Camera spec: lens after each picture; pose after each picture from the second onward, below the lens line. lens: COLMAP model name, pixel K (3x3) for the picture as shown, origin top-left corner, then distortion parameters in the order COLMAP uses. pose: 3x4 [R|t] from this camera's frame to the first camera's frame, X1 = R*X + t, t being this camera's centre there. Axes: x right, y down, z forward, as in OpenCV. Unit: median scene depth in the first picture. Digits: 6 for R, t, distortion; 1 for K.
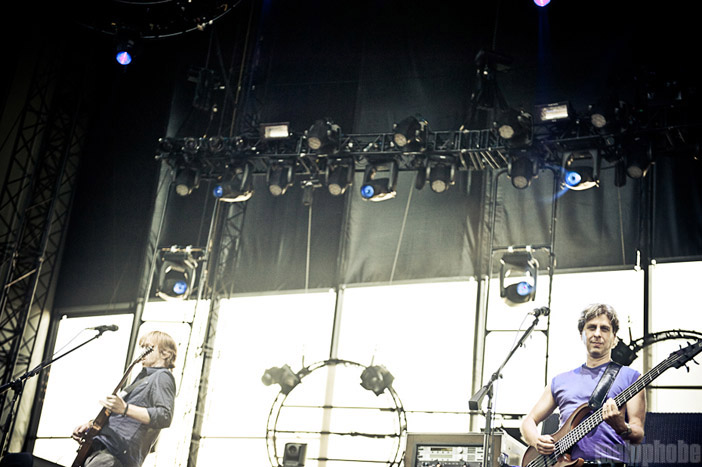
lens RADIAL K [[1117.1, 0, 353.8], [0, 1117.1, 247.0], [0, 0, 1]] dist [0.122009, 0.000000]
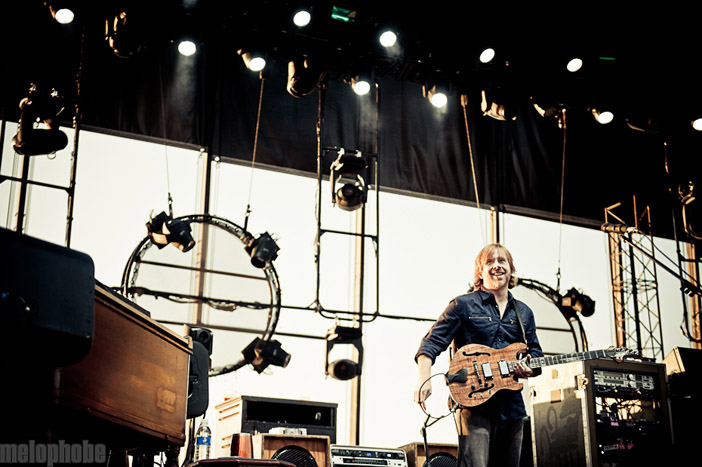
lens RADIAL K [[1071.7, 0, 351.2], [0, 1071.7, 232.0], [0, 0, 1]] dist [0.161024, 0.000000]
pose [[0.559517, 0.135641, 0.817644, -0.396125], [-0.237337, 0.971426, 0.001259, 0.051007], [-0.794110, -0.194762, 0.575723, 0.300396]]
